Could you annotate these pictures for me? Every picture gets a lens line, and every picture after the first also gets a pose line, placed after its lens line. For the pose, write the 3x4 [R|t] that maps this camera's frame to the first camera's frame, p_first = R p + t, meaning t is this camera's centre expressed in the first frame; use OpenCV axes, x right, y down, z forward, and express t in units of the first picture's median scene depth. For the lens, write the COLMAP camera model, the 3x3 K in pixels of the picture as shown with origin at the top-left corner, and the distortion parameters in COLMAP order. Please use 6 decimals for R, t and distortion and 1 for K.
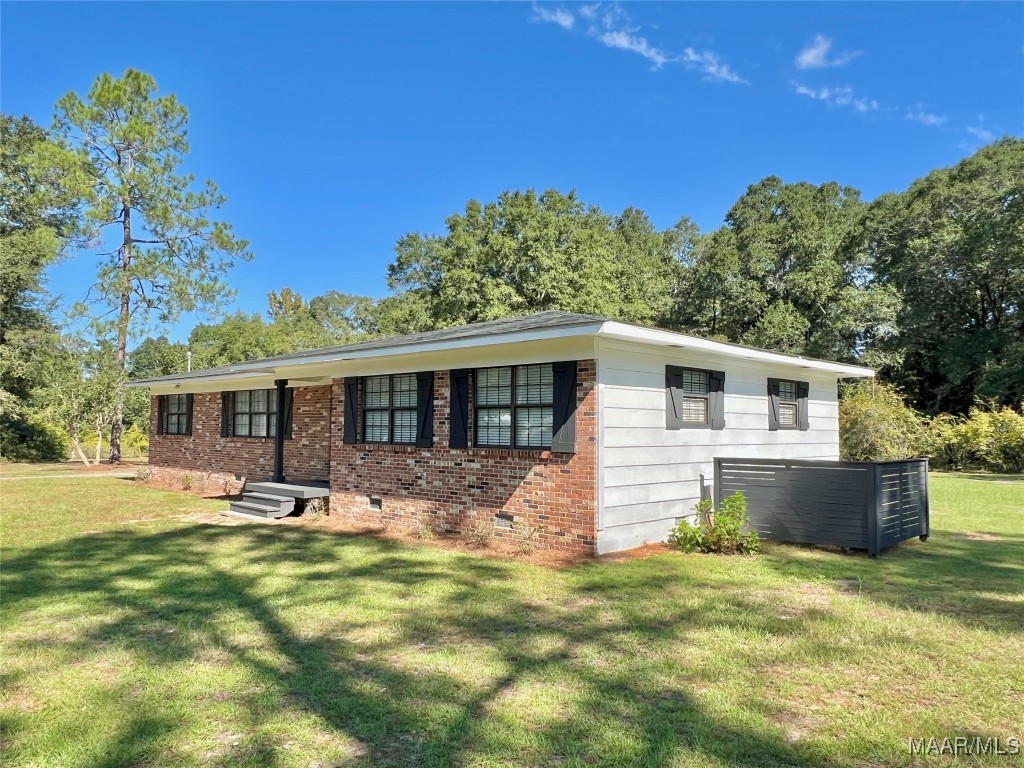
lens RADIAL K [[729.1, 0, 512.0], [0, 729.1, 384.0], [0, 0, 1]] dist [0.002362, 0.000513]
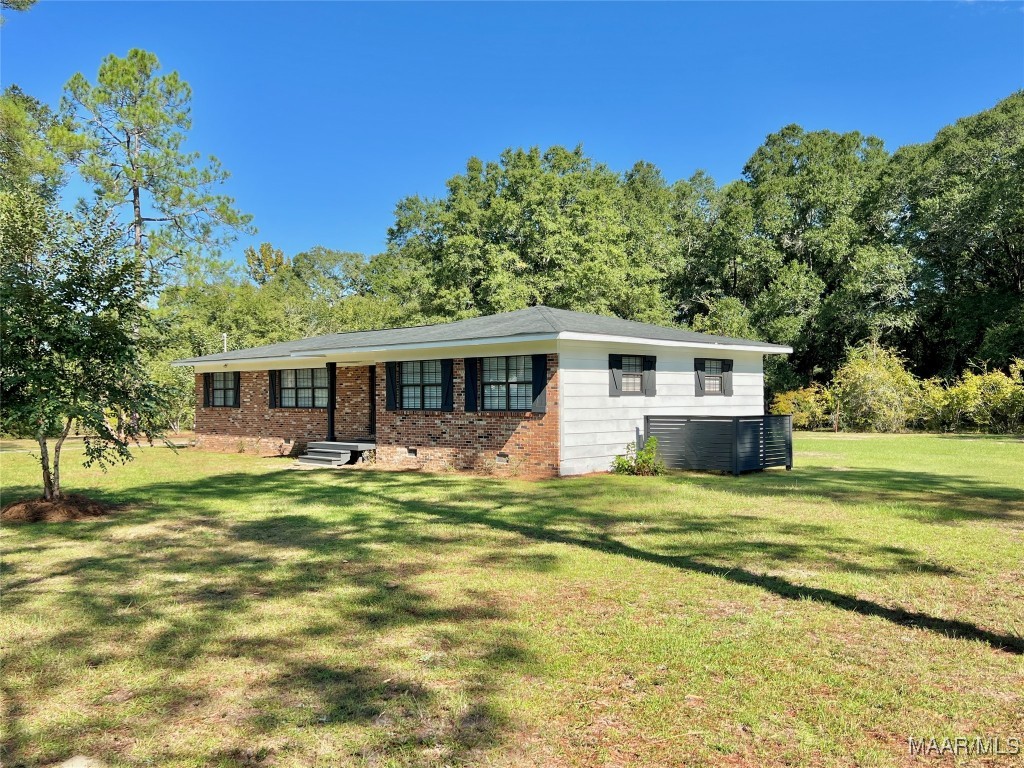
lens RADIAL K [[877.1, 0, 512.0], [0, 877.1, 384.0], [0, 0, 1]] dist [0.088542, -0.120191]
pose [[0.999806, -0.014494, -0.013305, 0.010905], [0.015093, 0.998824, 0.046072, -0.015718], [0.012621, -0.046264, 0.998850, -0.252010]]
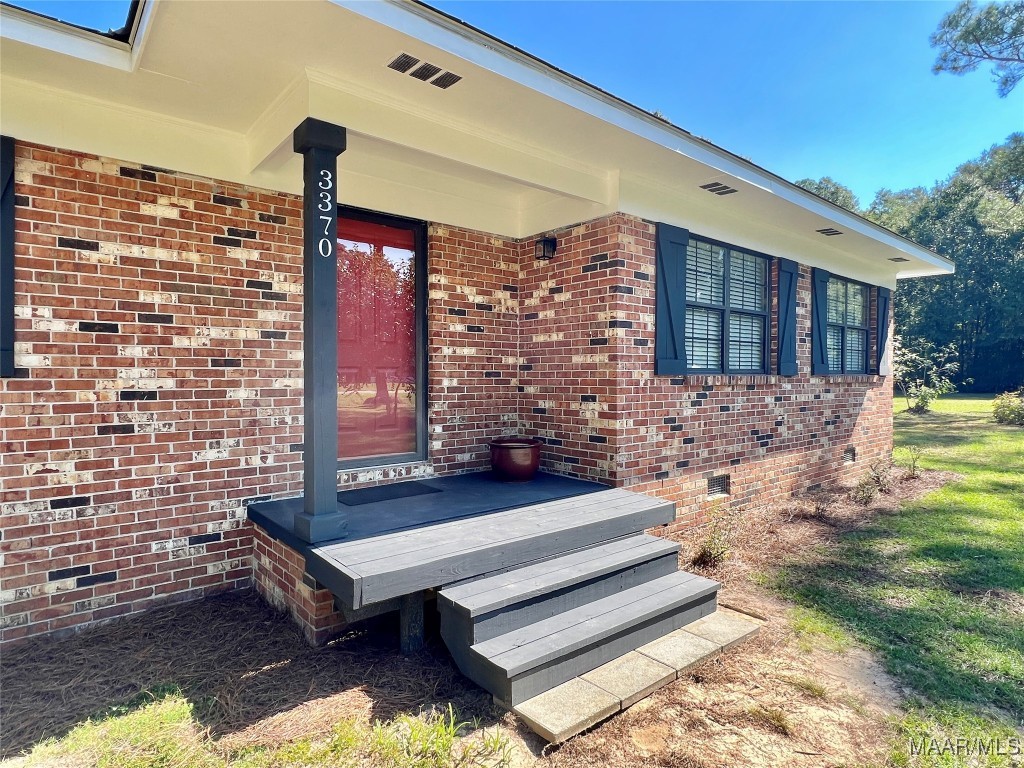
lens RADIAL K [[572.7, 0, 512.0], [0, 572.7, 384.0], [0, 0, 1]] dist [0.000002, 0.000028]
pose [[0.106319, -0.025231, 0.994012, -0.228377], [-0.060723, 0.997647, 0.031819, 0.031960], [-0.992476, -0.063742, 0.104537, 0.411498]]
